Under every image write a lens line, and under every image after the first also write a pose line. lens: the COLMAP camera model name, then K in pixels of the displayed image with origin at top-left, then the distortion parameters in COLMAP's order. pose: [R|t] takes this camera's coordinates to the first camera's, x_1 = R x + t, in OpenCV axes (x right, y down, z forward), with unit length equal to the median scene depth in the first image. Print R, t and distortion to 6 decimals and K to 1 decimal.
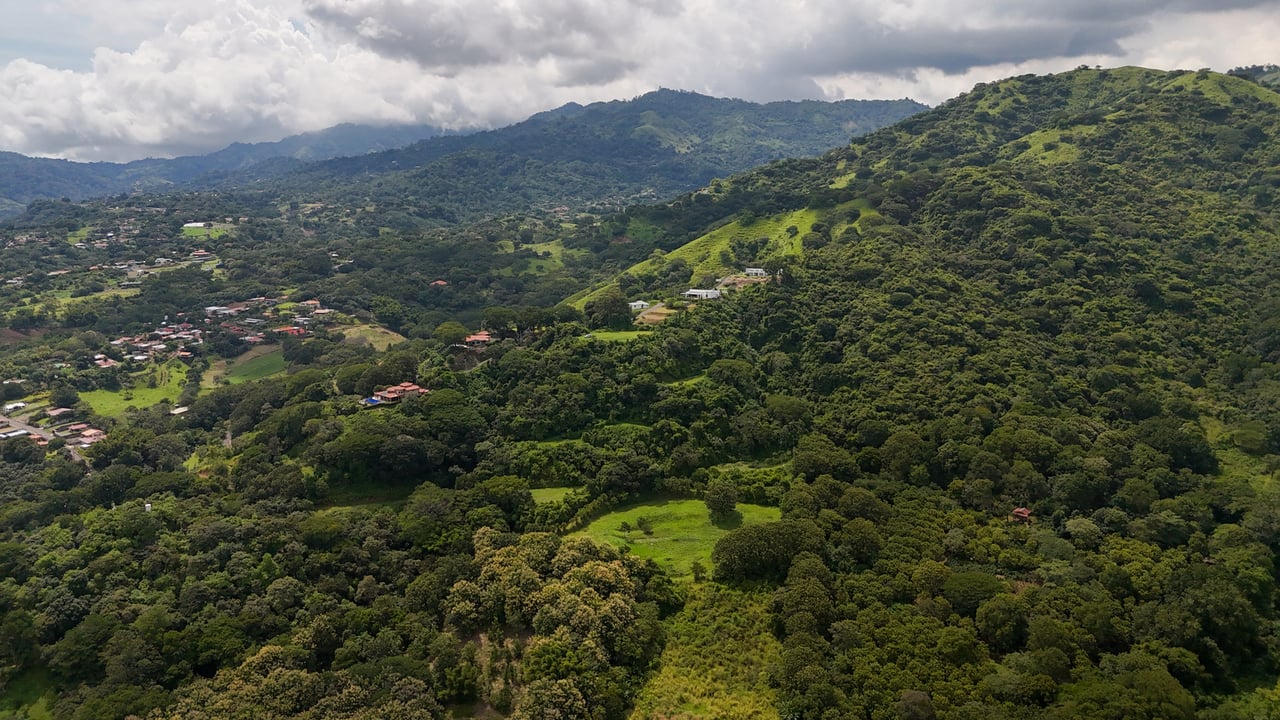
lens RADIAL K [[948.6, 0, 640.0], [0, 948.6, 360.0], [0, 0, 1]] dist [0.079442, -0.082165]
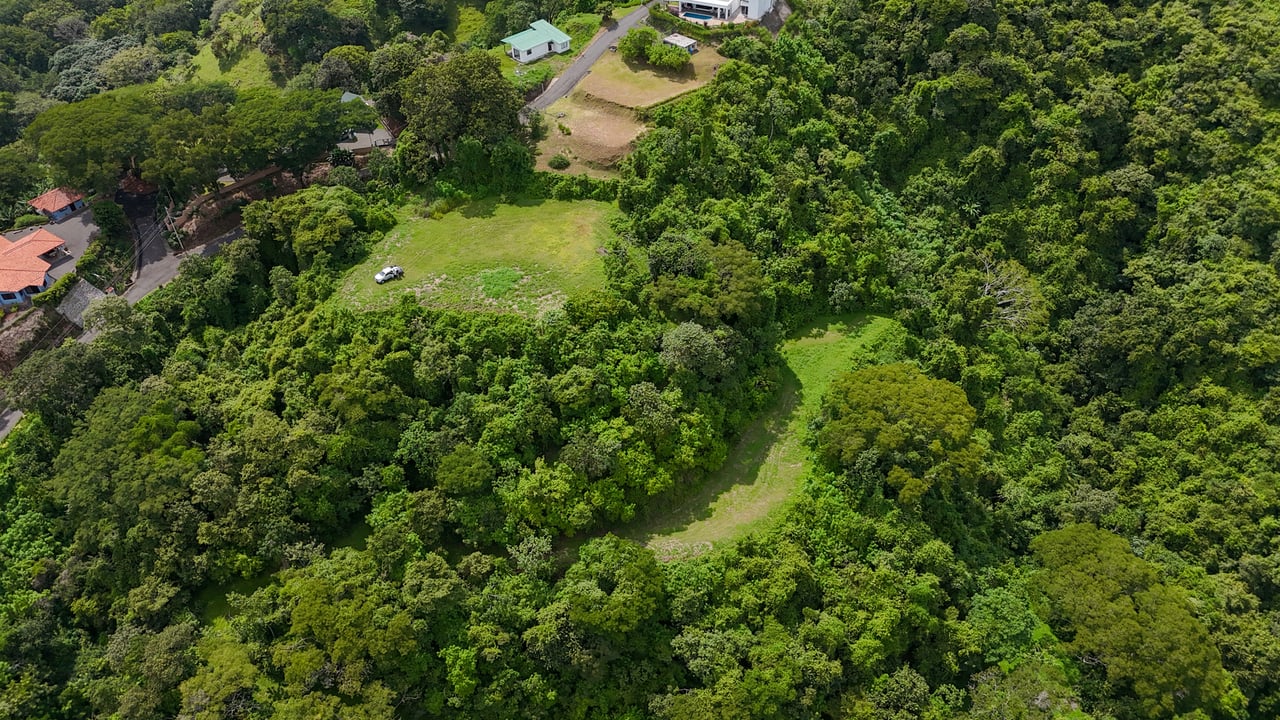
lens RADIAL K [[948.6, 0, 640.0], [0, 948.6, 360.0], [0, 0, 1]] dist [0.079442, -0.082165]
pose [[0.992073, -0.087408, 0.090286, -0.006971], [0.028492, 0.856208, 0.515845, -0.144392], [-0.122393, -0.509183, 0.851911, 0.694951]]
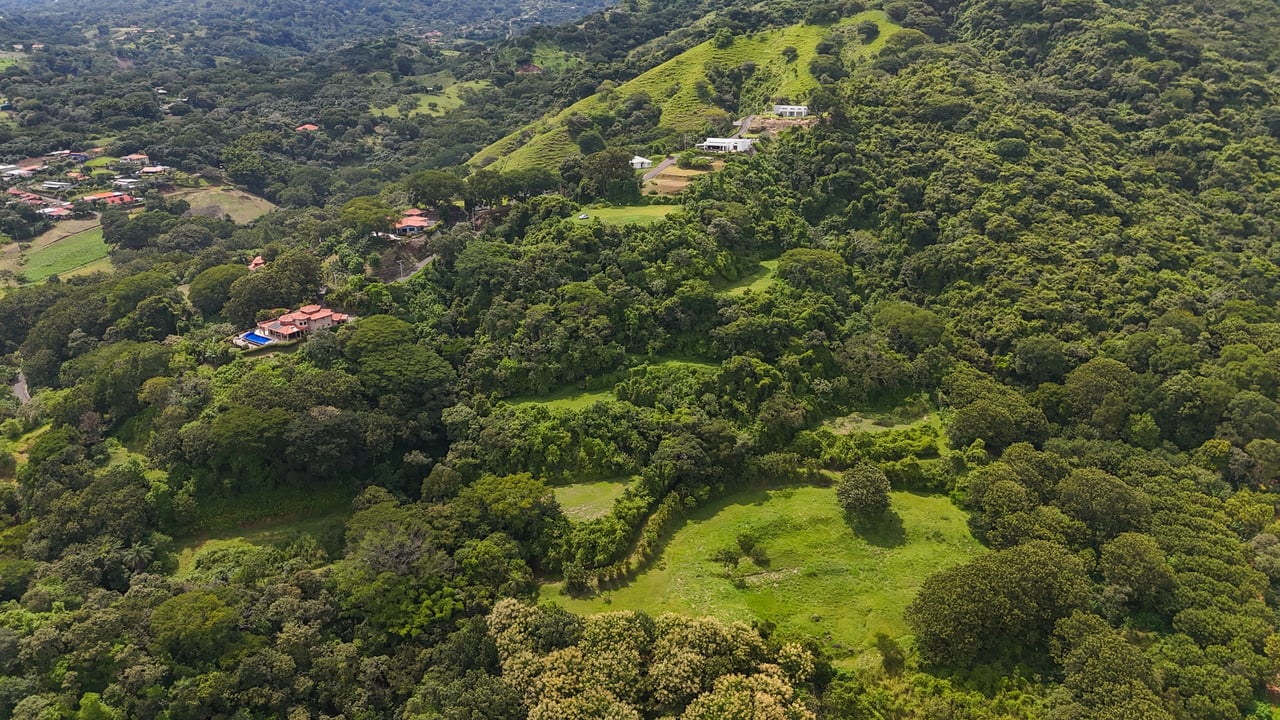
lens RADIAL K [[952.5, 0, 640.0], [0, 952.5, 360.0], [0, 0, 1]] dist [0.053815, -0.040291]
pose [[0.990376, -0.046668, 0.130296, -0.102625], [0.024488, 0.985670, 0.166898, -0.034898], [-0.136218, -0.162101, 0.977327, 0.317949]]
